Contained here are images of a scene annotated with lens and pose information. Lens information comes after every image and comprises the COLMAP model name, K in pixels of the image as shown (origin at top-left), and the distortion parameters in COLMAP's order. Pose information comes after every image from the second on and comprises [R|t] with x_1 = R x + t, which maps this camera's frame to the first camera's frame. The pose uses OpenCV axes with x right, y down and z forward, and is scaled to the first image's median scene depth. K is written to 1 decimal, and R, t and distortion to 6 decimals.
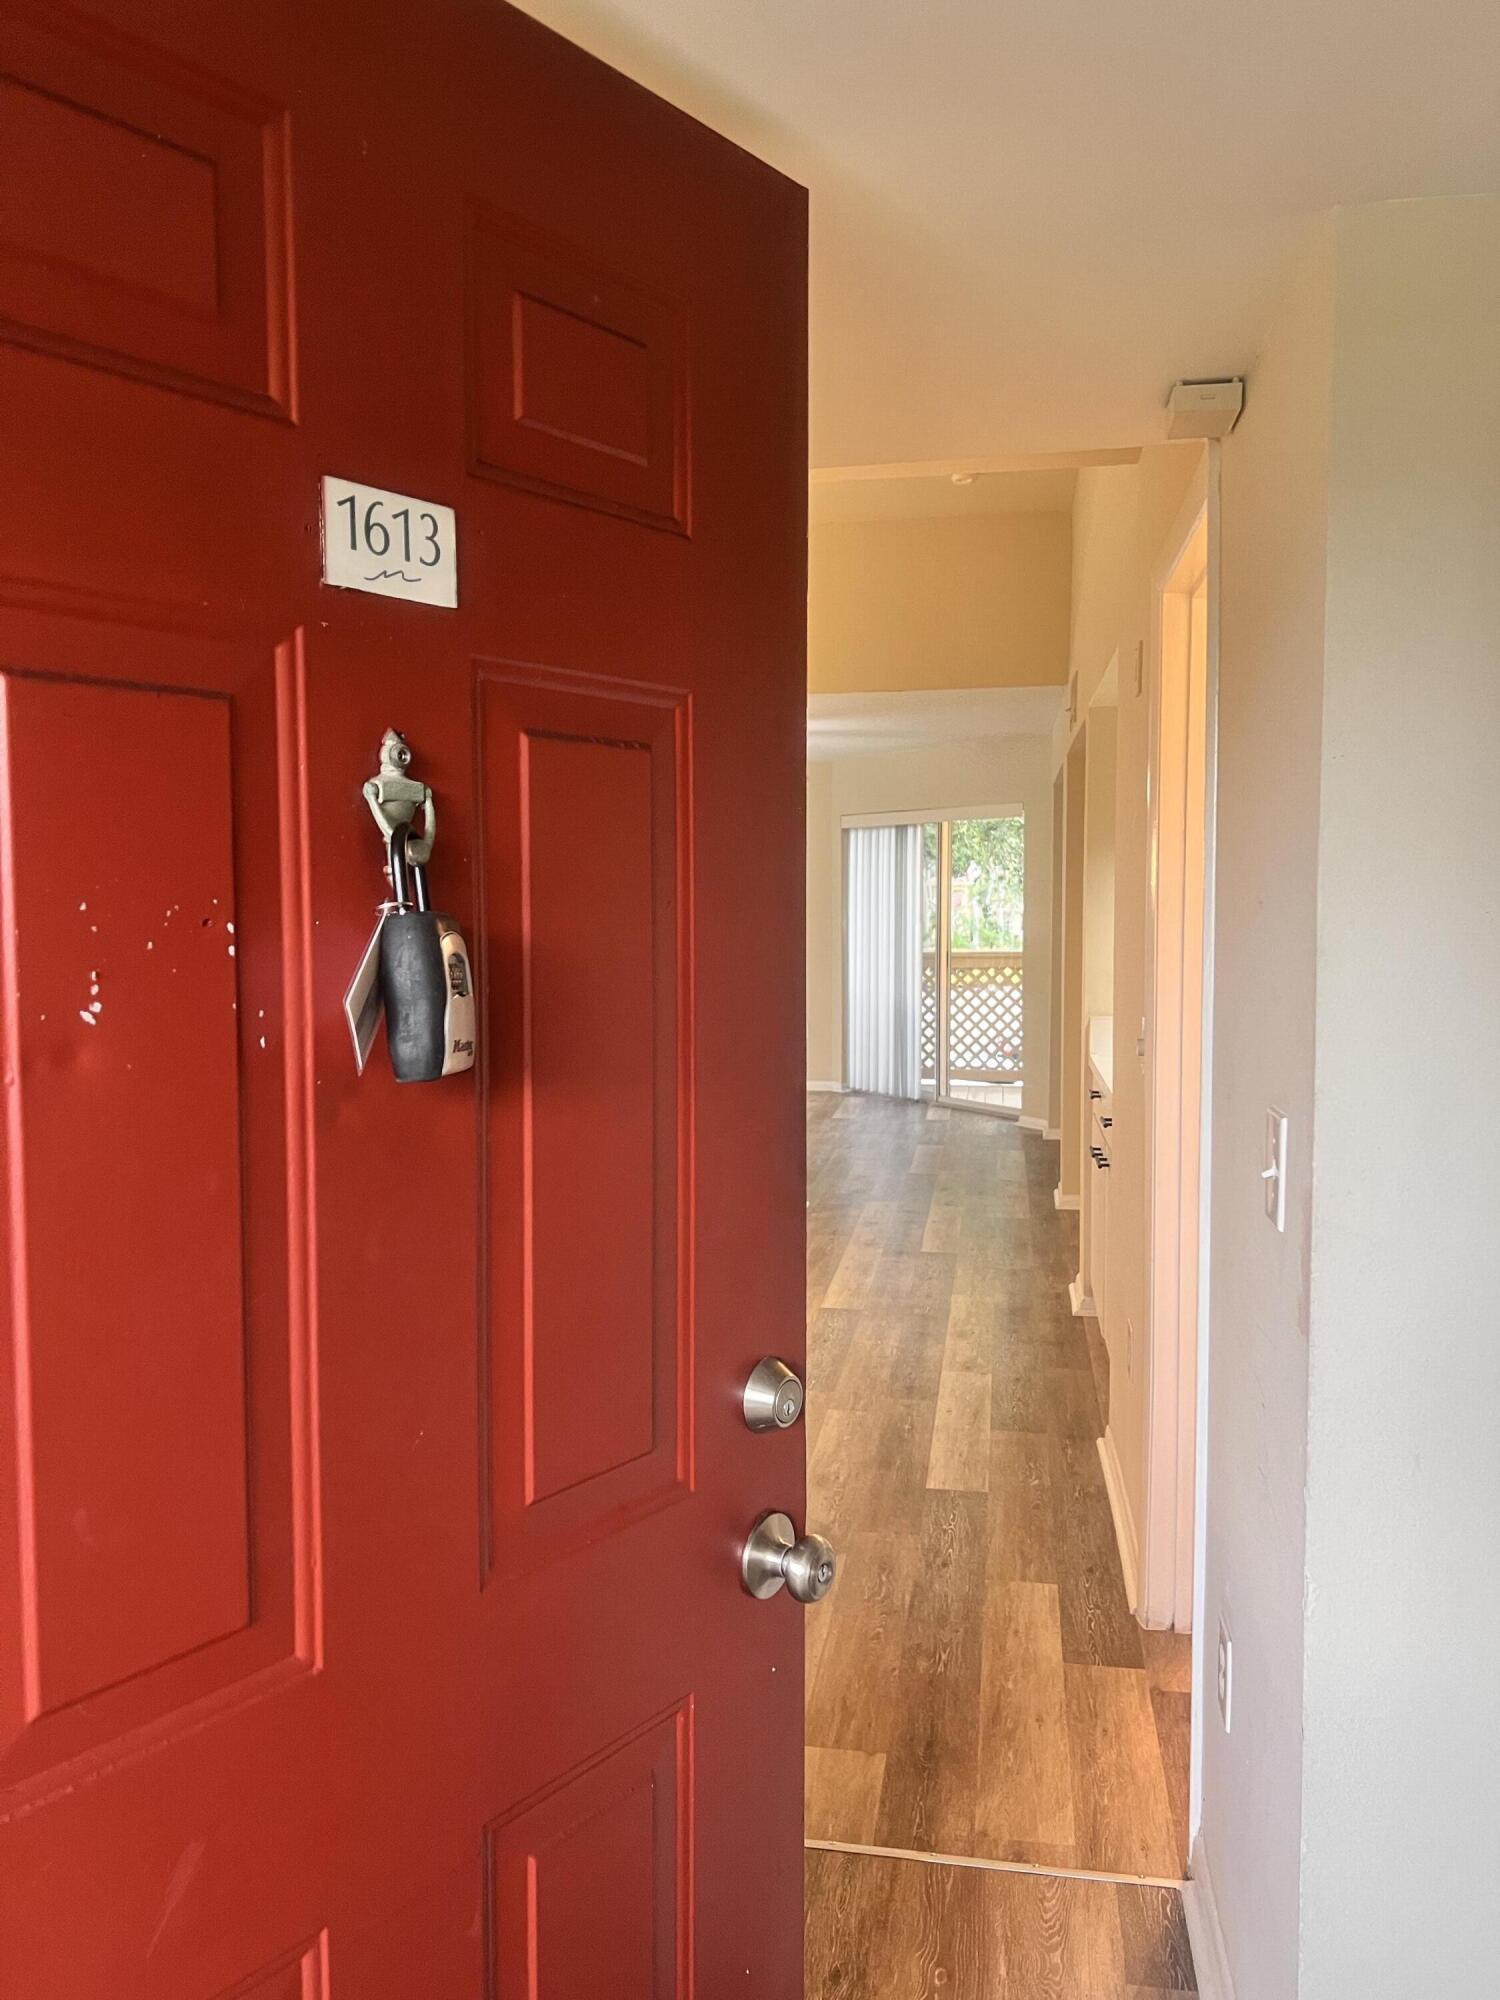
lens RADIAL K [[1465.0, 0, 736.6], [0, 1465.0, 996.3], [0, 0, 1]] dist [0.025629, -0.041858]
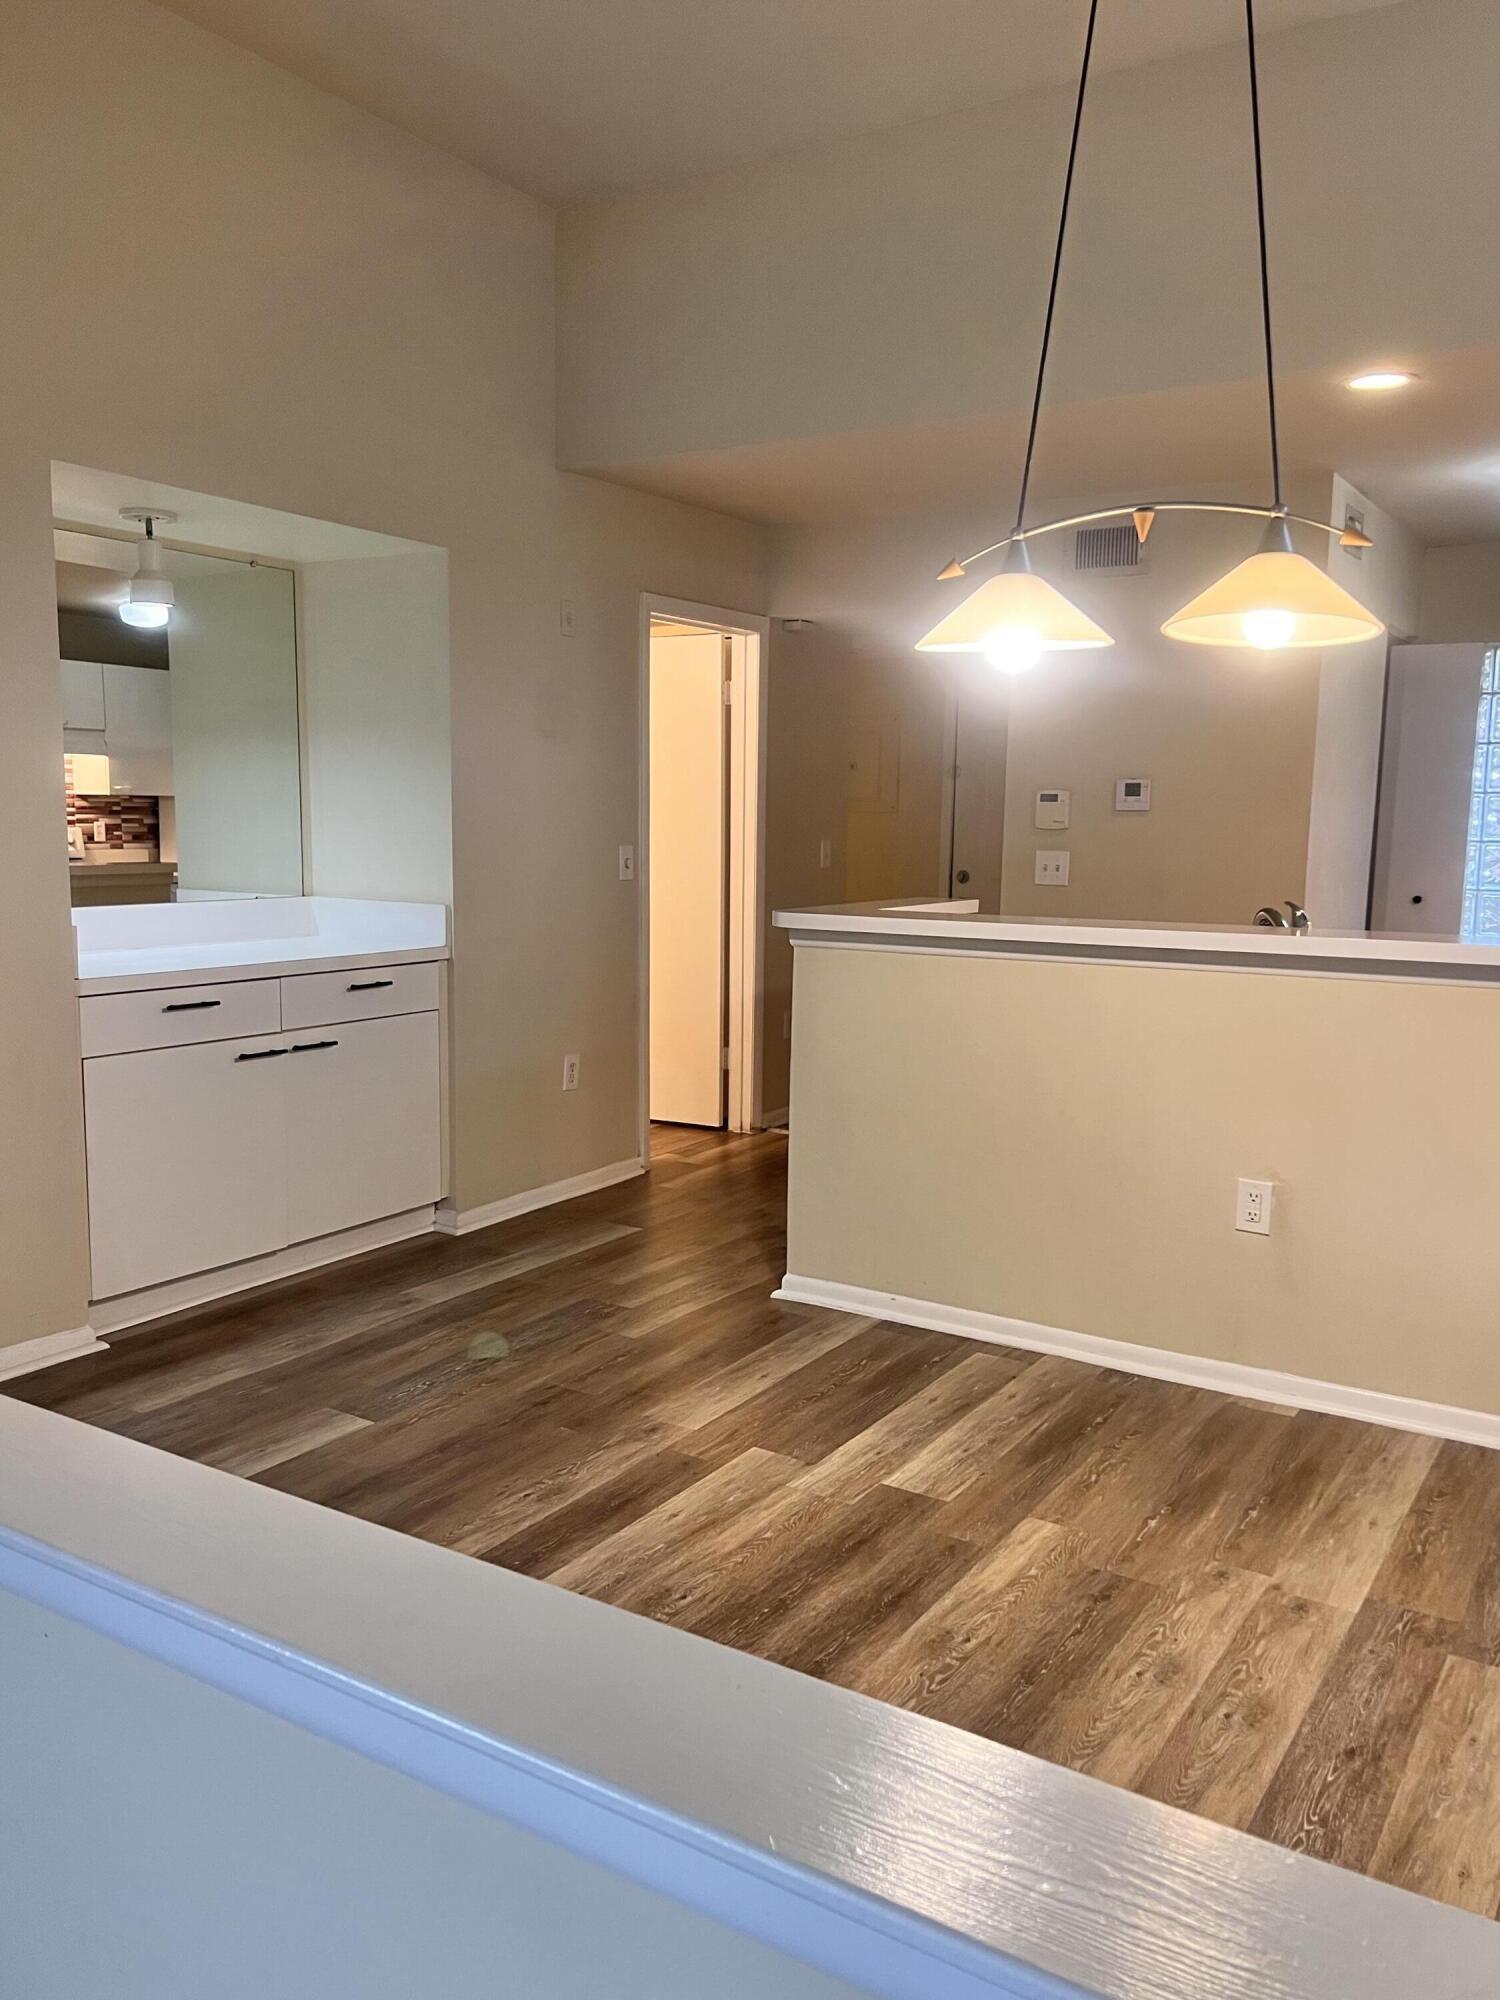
lens RADIAL K [[1546.3, 0, 794.6], [0, 1546.3, 1002.1], [0, 0, 1]] dist [0.036438, -0.026348]
pose [[-0.932148, -0.055758, 0.357759, -0.400086], [0.011345, 0.983089, 0.182777, -0.094154], [-0.361900, 0.174434, -0.915751, 1.826766]]
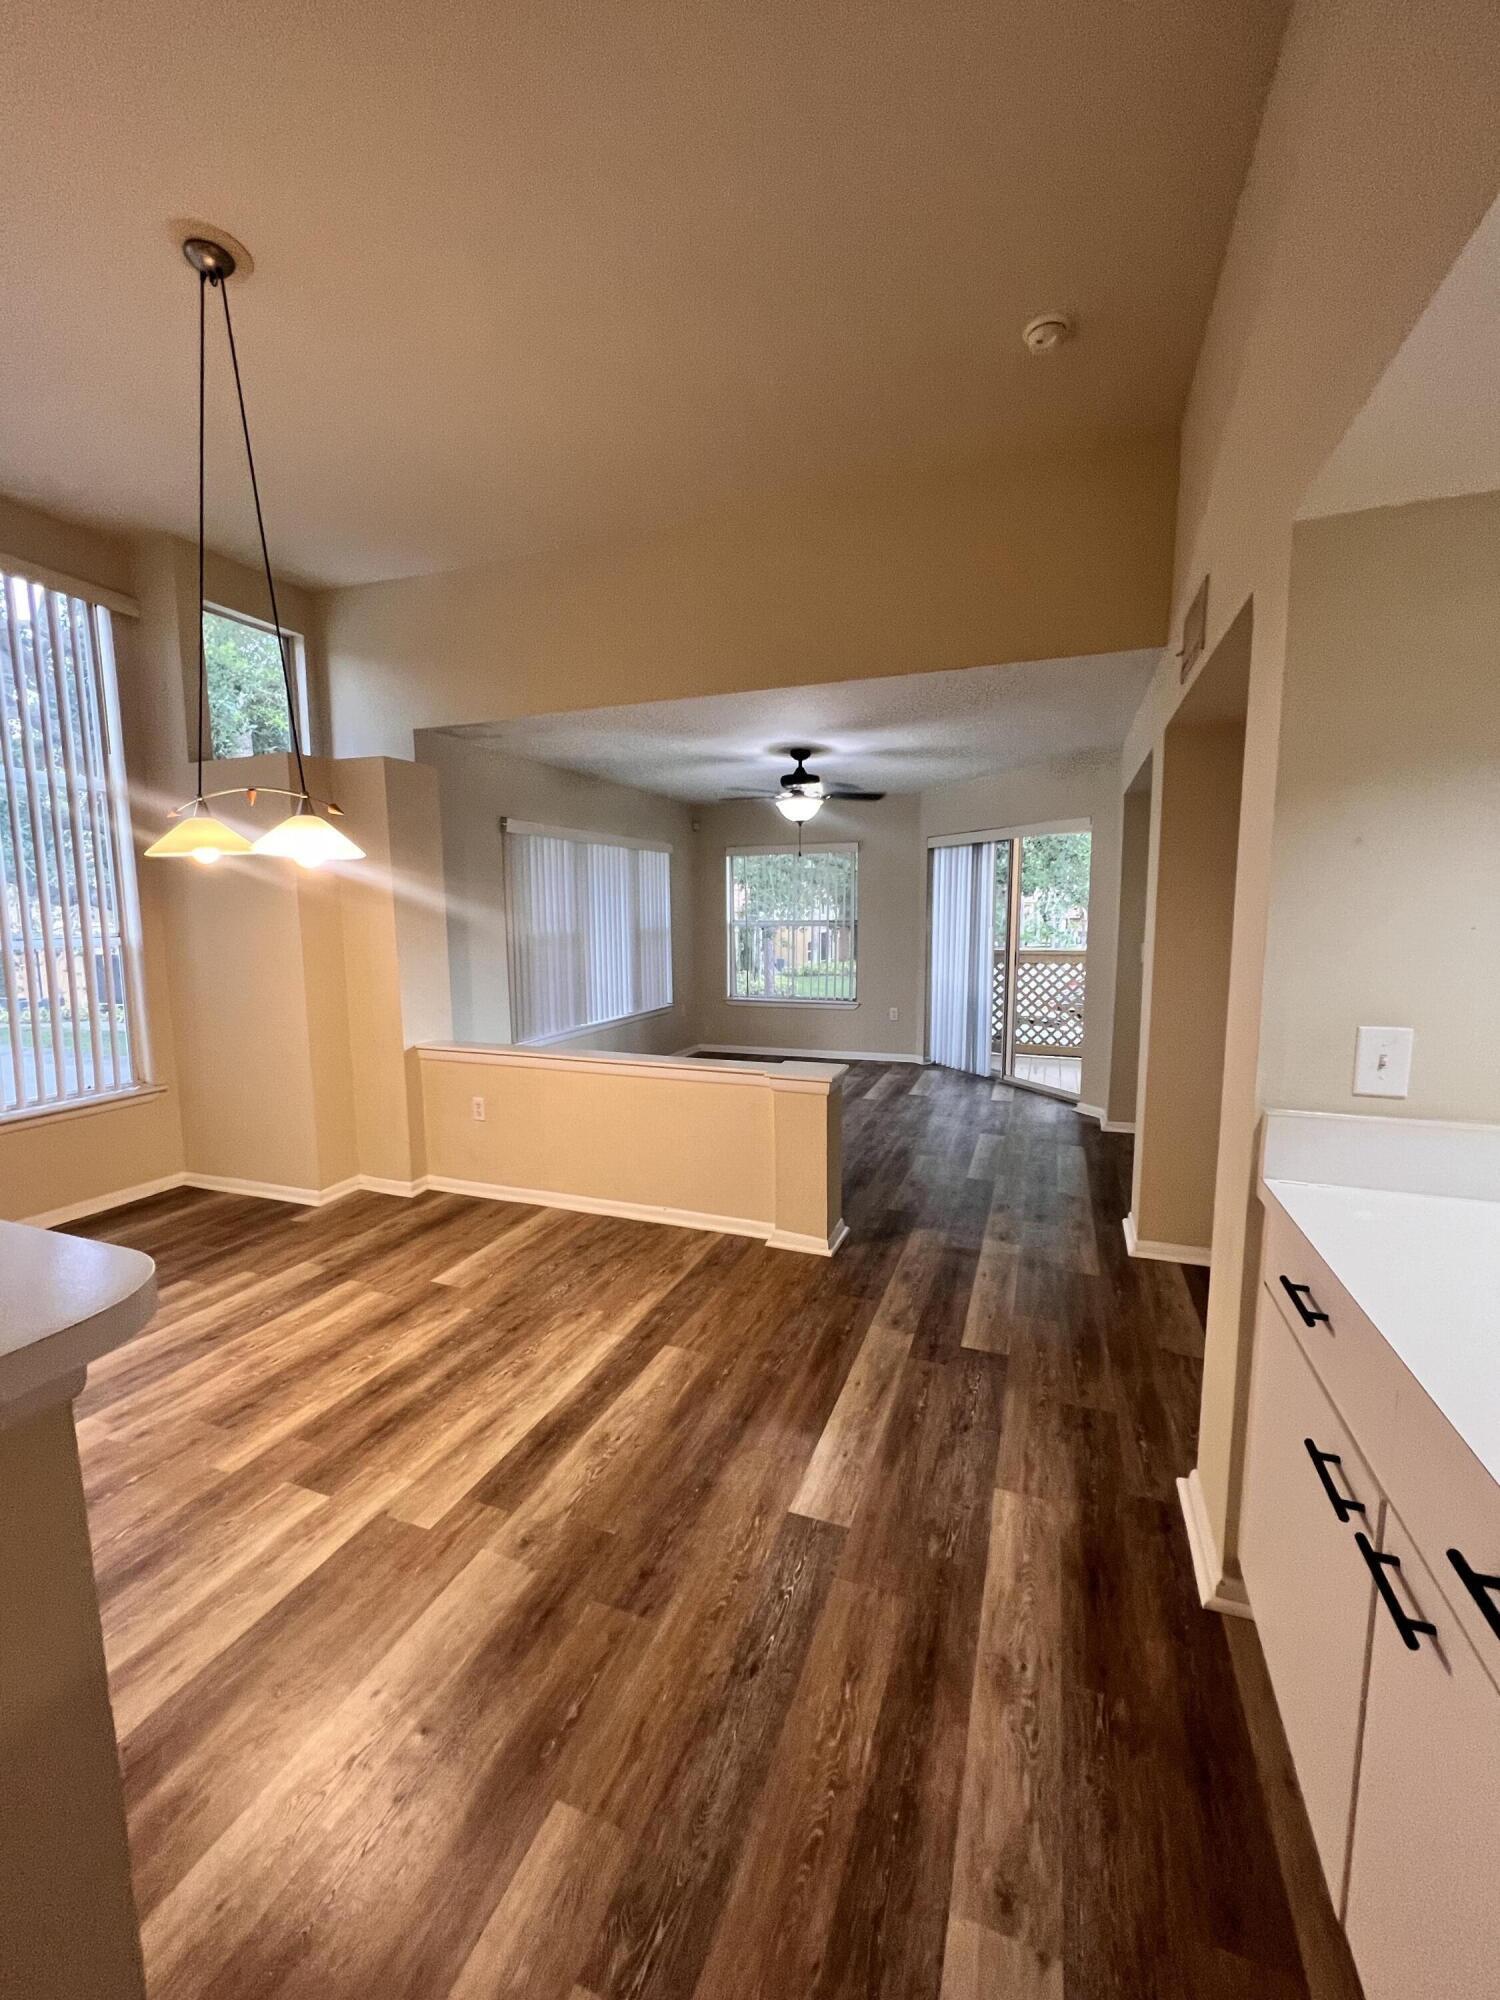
lens RADIAL K [[798.1, 0, 748.0], [0, 798.1, 1008.0], [0, 0, 1]] dist [-0.003308, 0.001102]
pose [[0.982985, 0.020906, -0.182495, 0.122800], [-0.010803, 0.998362, 0.056184, -0.045024], [0.183370, -0.053256, 0.981600, 0.794364]]
